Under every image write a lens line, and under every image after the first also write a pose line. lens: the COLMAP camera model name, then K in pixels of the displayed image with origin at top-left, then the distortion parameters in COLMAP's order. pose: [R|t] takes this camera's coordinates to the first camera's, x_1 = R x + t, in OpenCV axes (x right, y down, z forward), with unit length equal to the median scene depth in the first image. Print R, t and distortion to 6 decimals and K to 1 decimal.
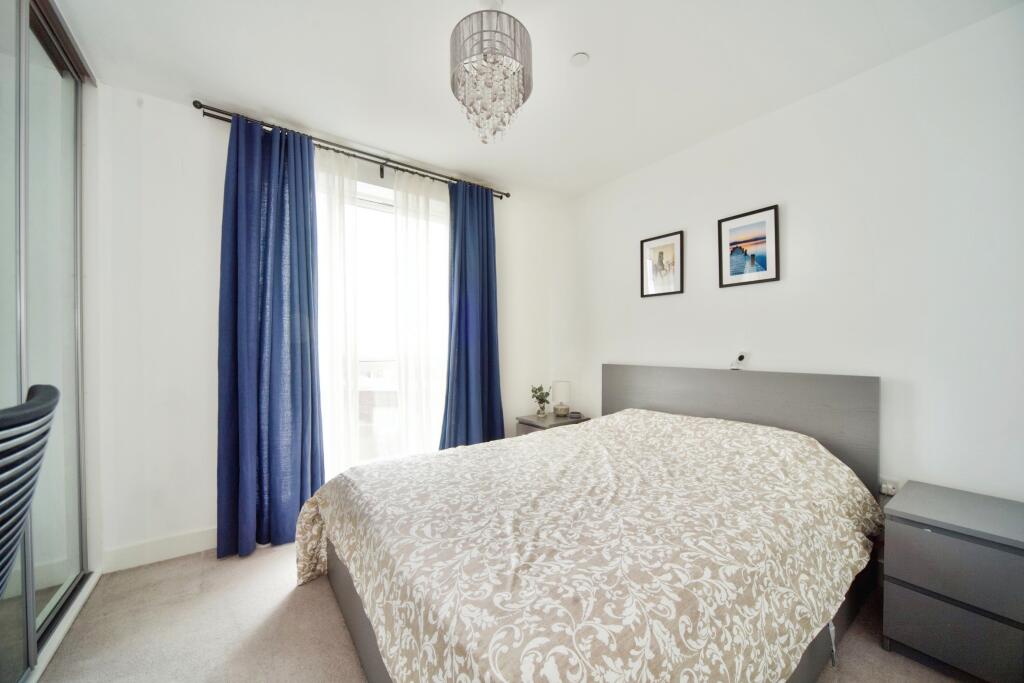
lens RADIAL K [[375.9, 0, 506.1], [0, 375.9, 343.6], [0, 0, 1]] dist [-0.014346, 0.001618]
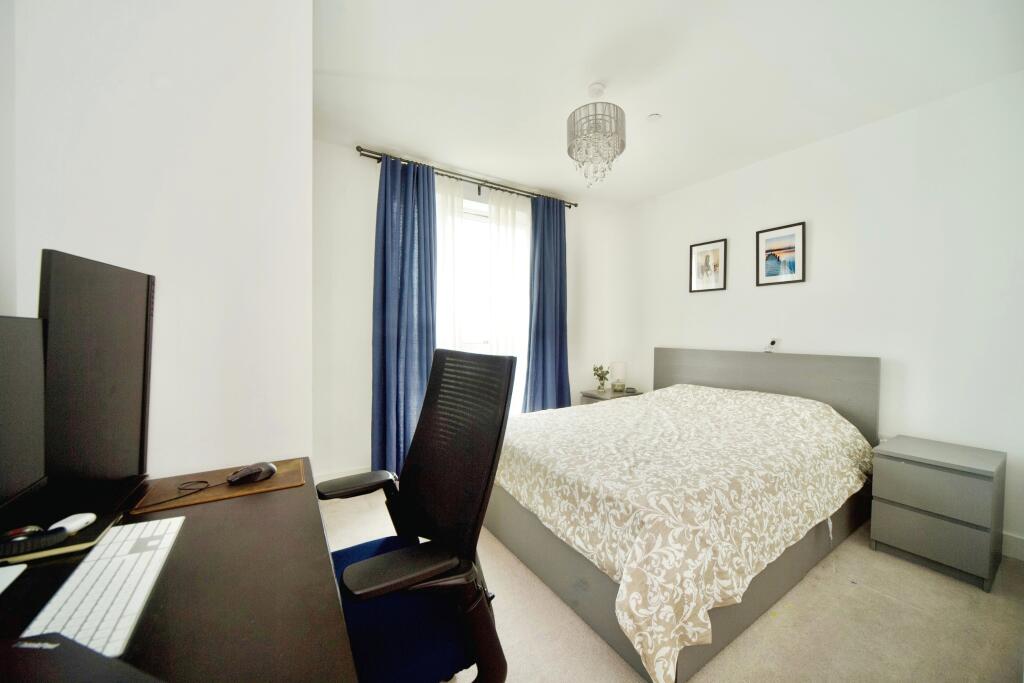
lens RADIAL K [[375.9, 0, 520.4], [0, 375.9, 335.8], [0, 0, 1]] dist [-0.014346, 0.001618]
pose [[0.999183, 0.008923, -0.039416, -0.211638], [-0.008196, 0.999794, 0.018555, -0.002780], [0.039573, -0.018217, 0.999051, -0.357841]]
